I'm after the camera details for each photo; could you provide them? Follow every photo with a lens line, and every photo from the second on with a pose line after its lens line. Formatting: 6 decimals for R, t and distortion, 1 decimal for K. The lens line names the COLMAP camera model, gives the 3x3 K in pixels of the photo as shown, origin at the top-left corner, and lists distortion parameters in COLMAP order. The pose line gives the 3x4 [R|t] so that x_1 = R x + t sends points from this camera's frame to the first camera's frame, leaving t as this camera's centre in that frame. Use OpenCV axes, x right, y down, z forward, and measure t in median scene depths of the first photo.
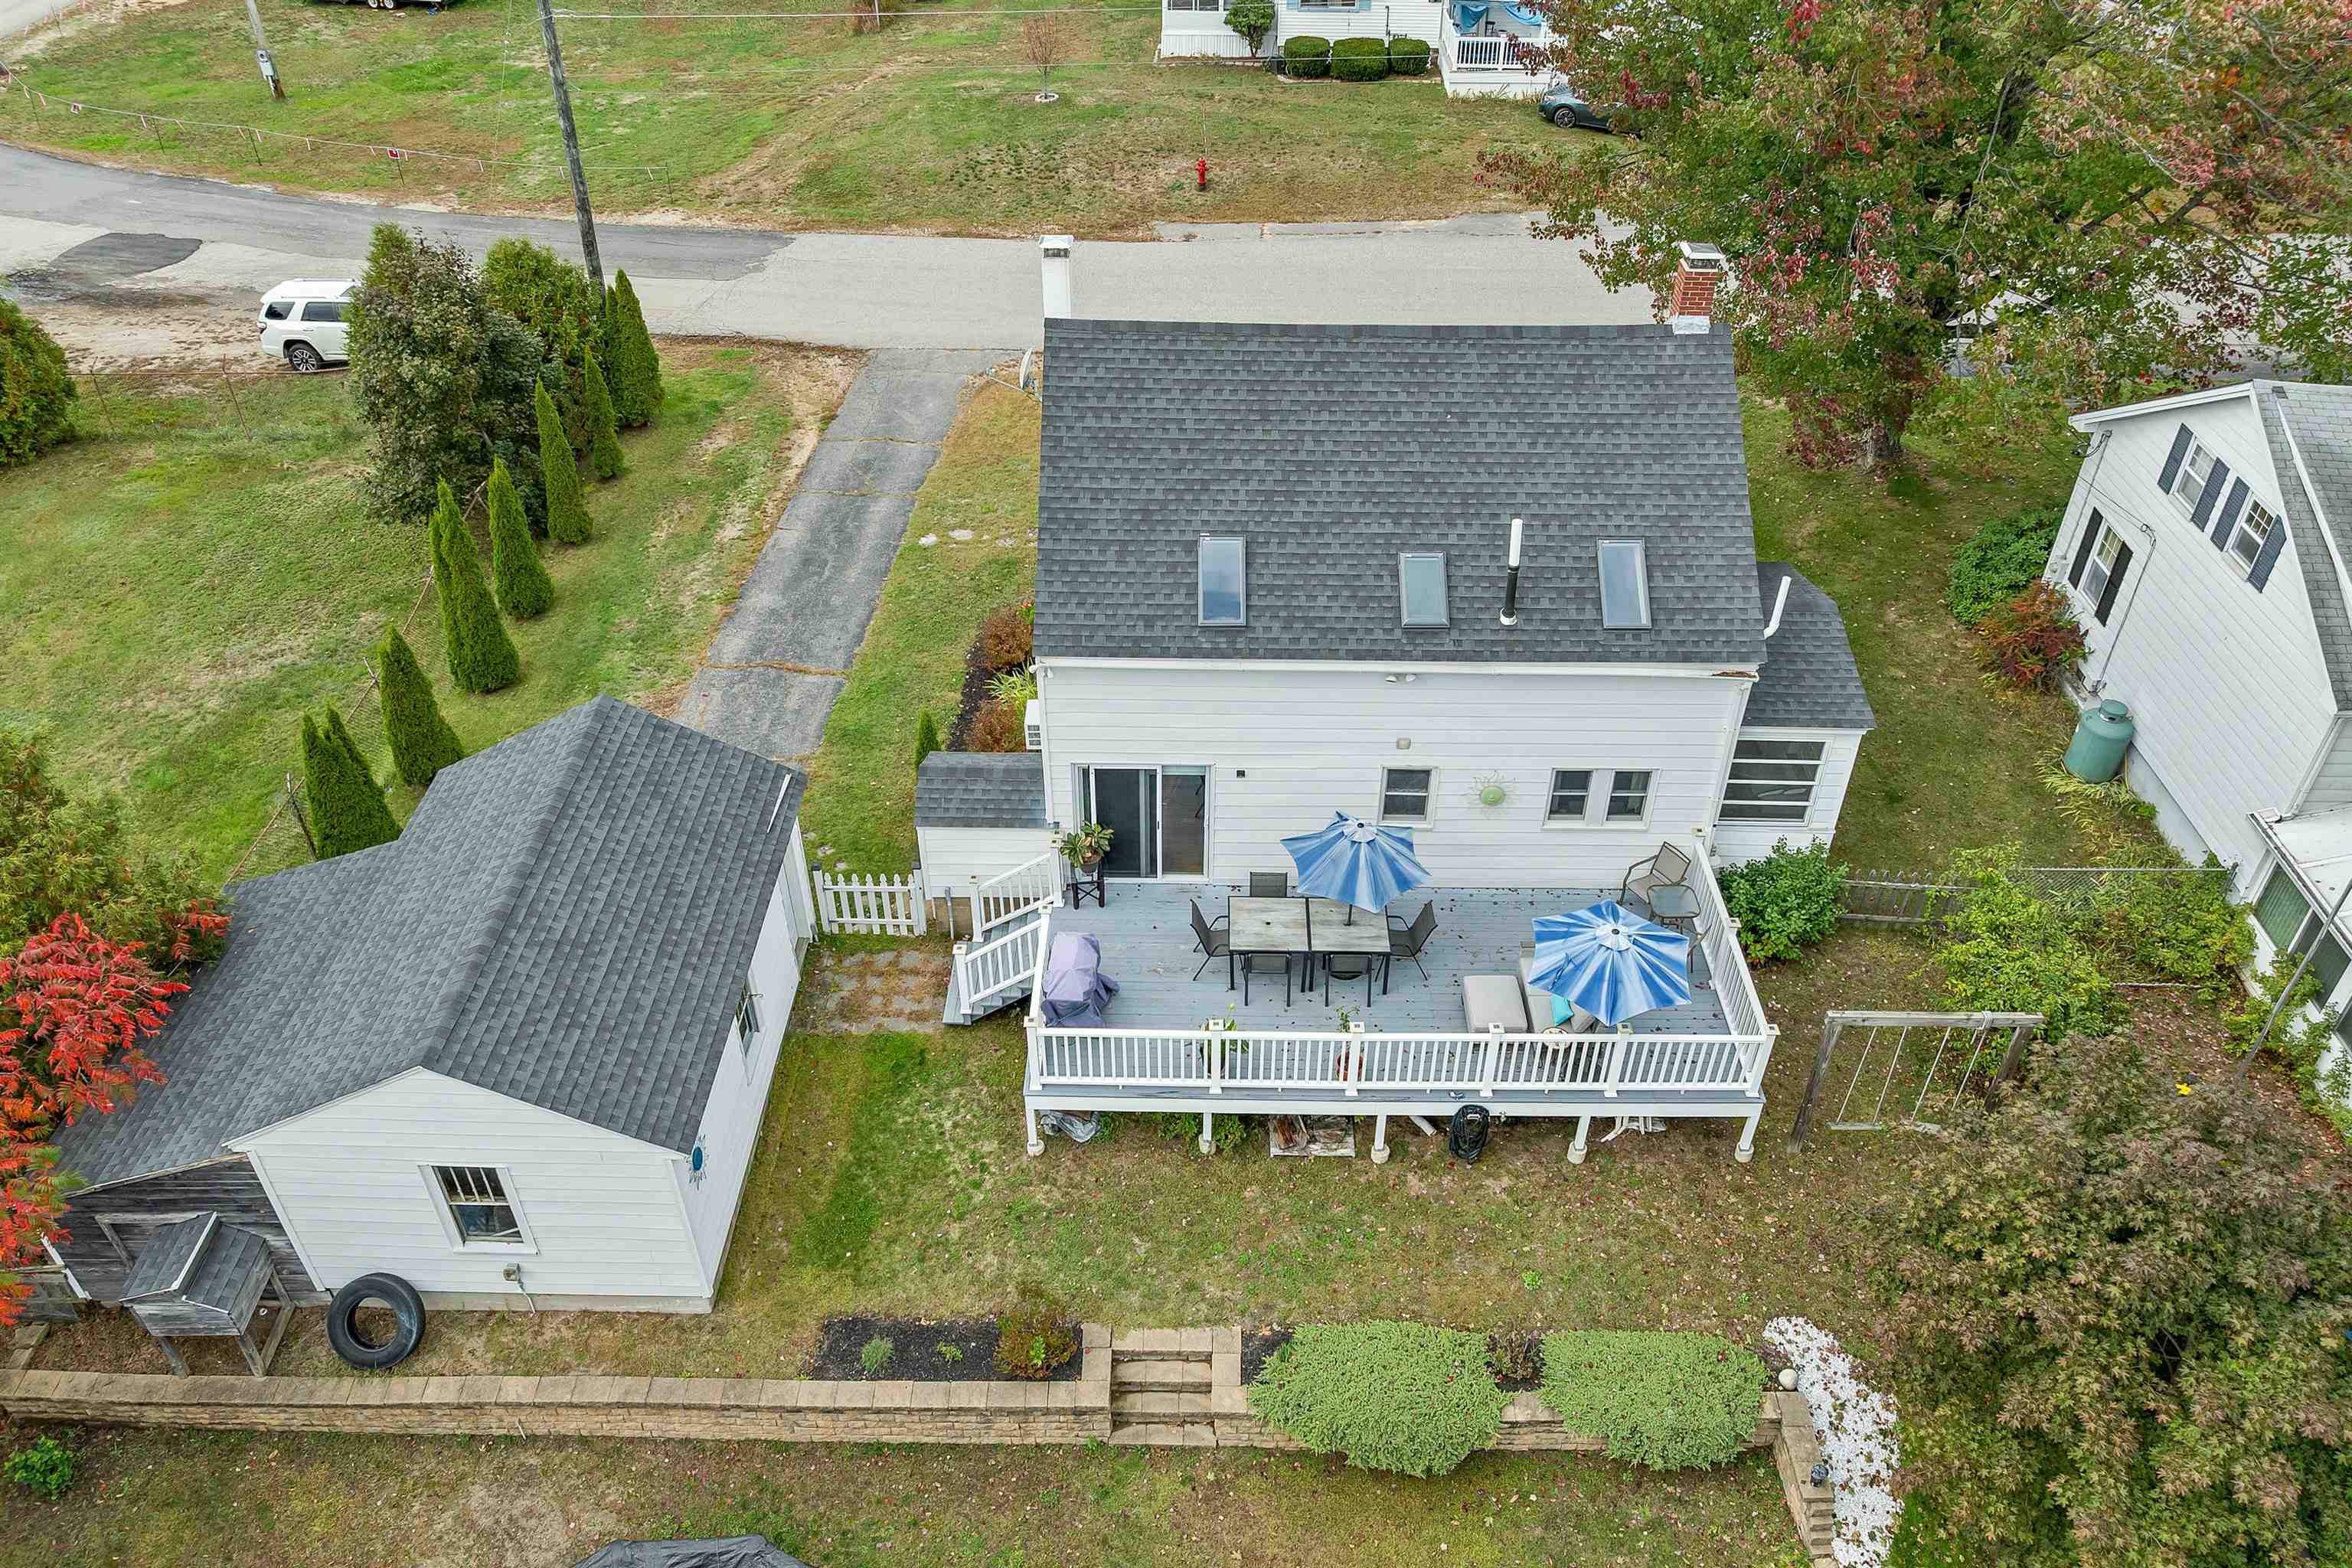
lens RADIAL K [[1691.5, 0, 1187.3], [0, 1691.5, 803.5], [0, 0, 1]] dist [-0.014570, -0.056765]
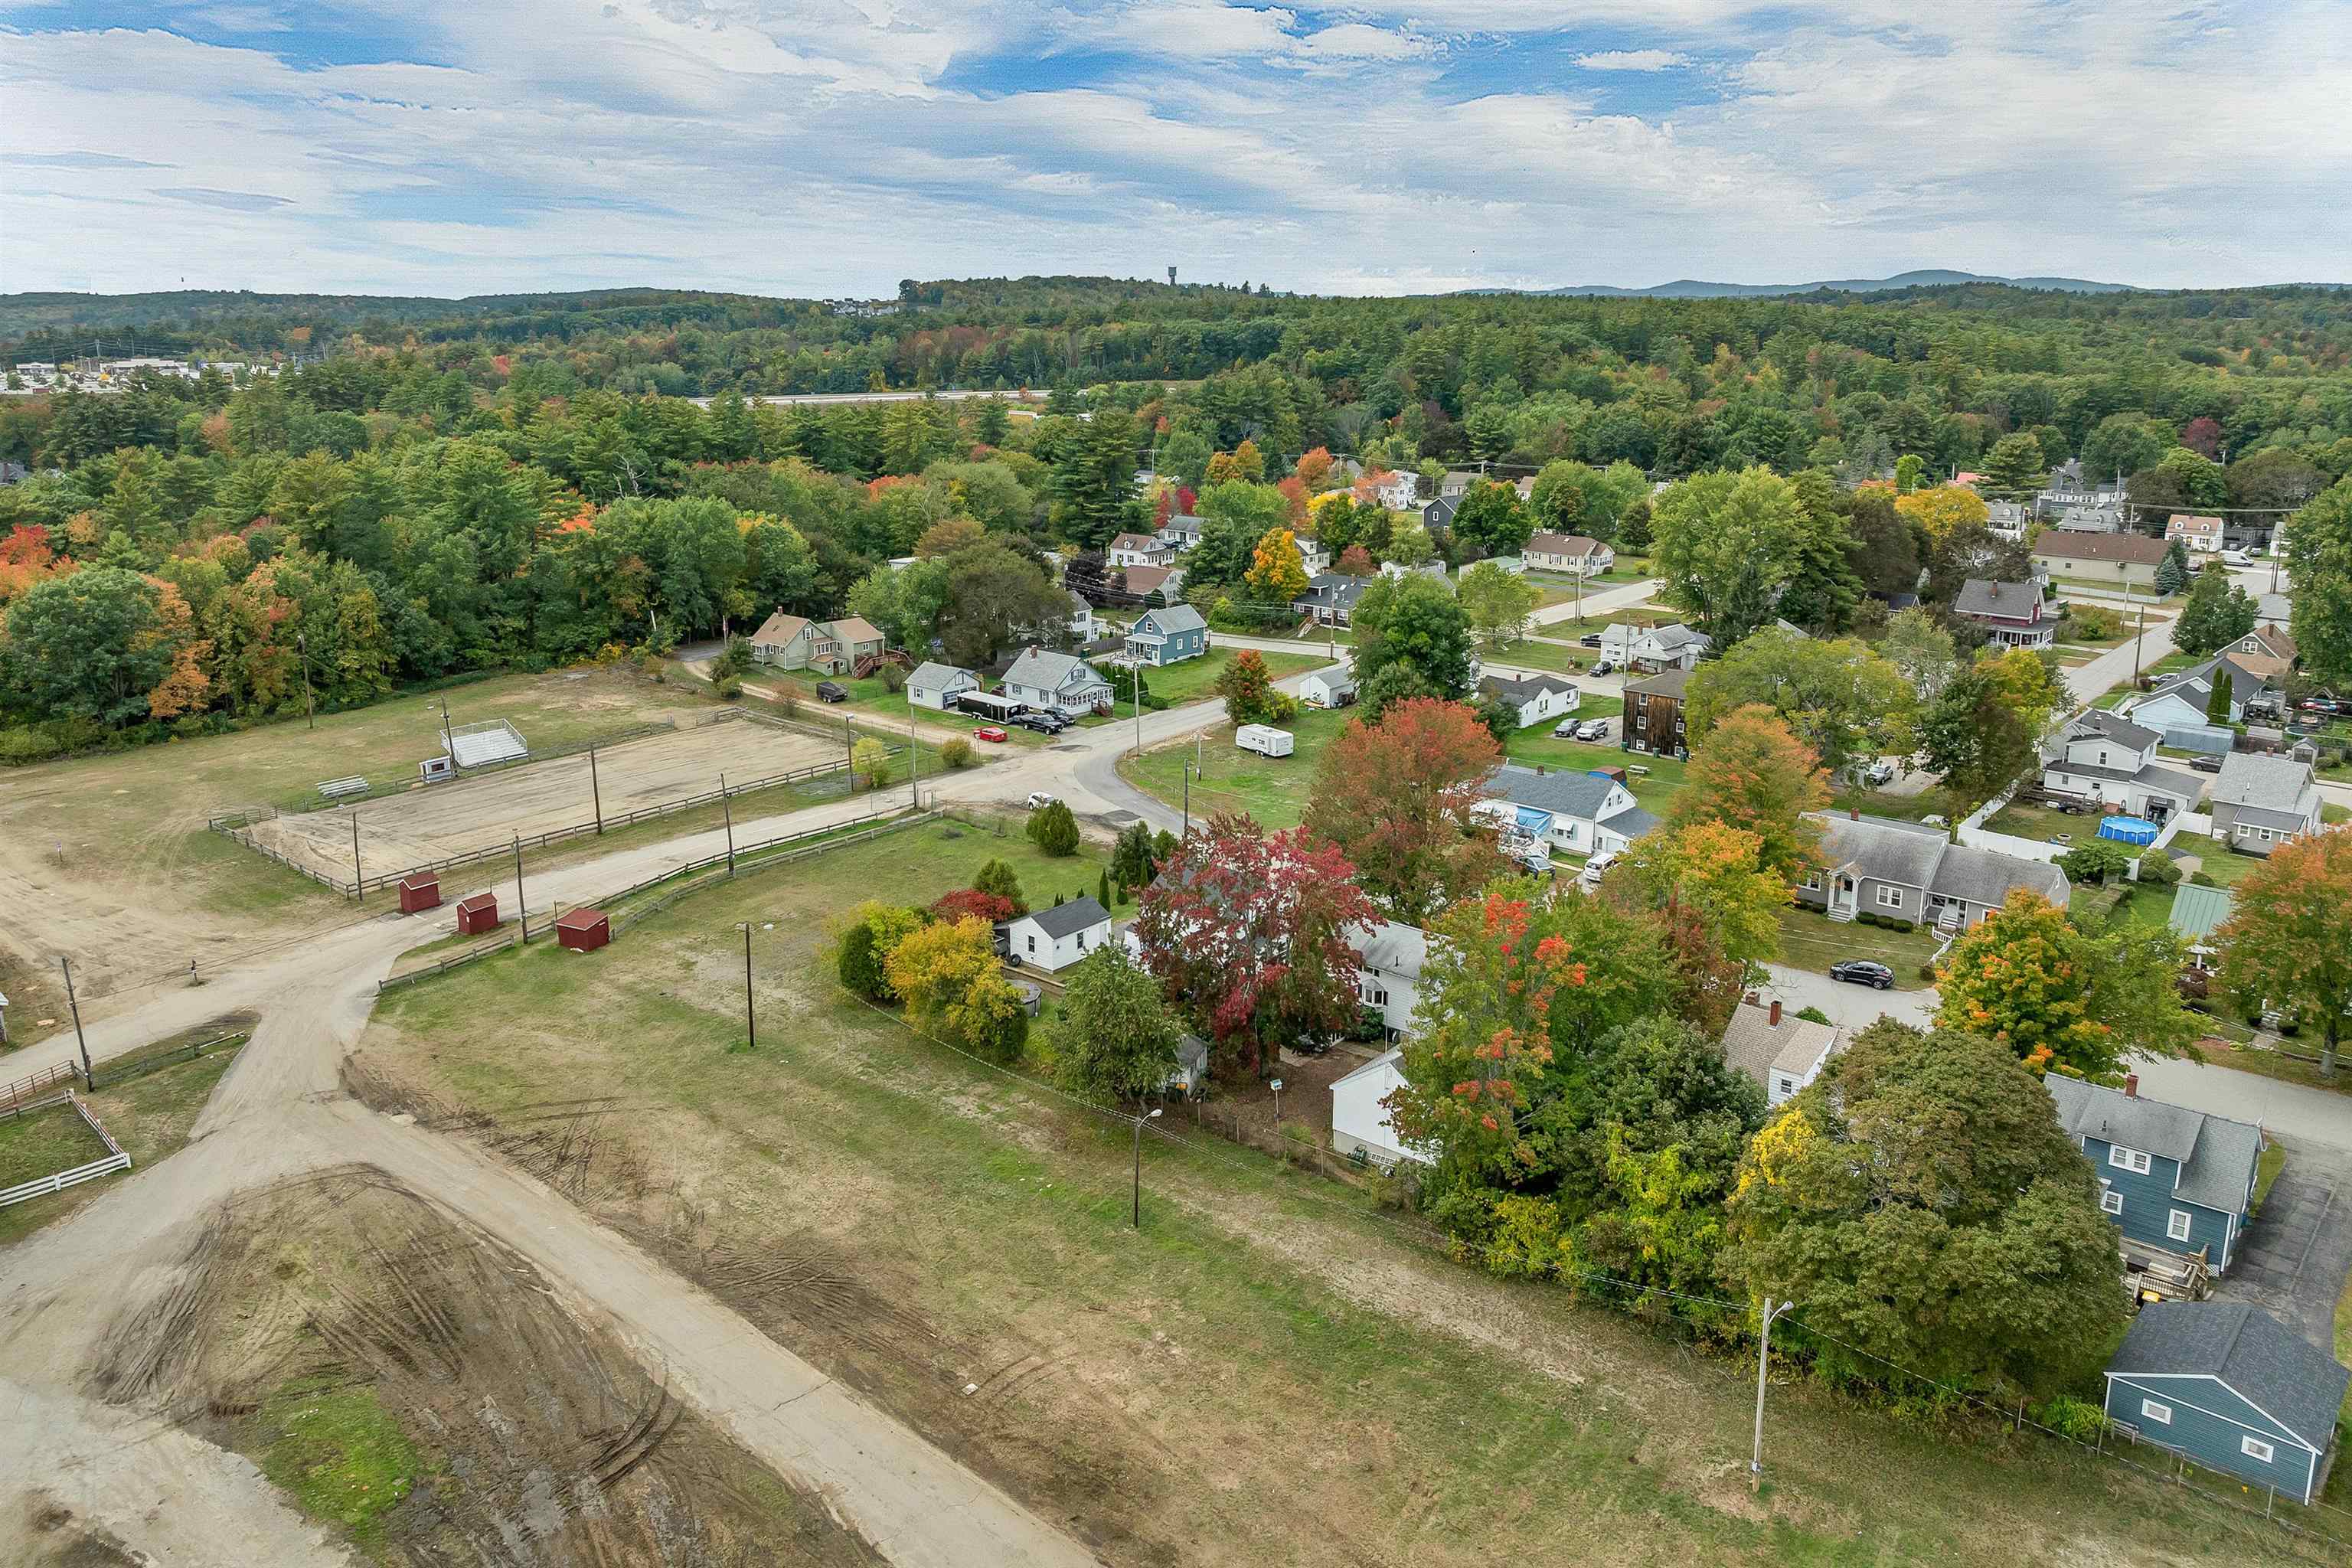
lens RADIAL K [[1646.4, 0, 1184.1], [0, 1646.4, 784.0], [0, 0, 1]] dist [-0.031560, 0.001775]
pose [[0.771229, 0.165922, -0.614554, 3.374474], [-0.387160, 0.888603, -0.245951, 0.875154], [0.505286, 0.427615, 0.749554, -3.325758]]
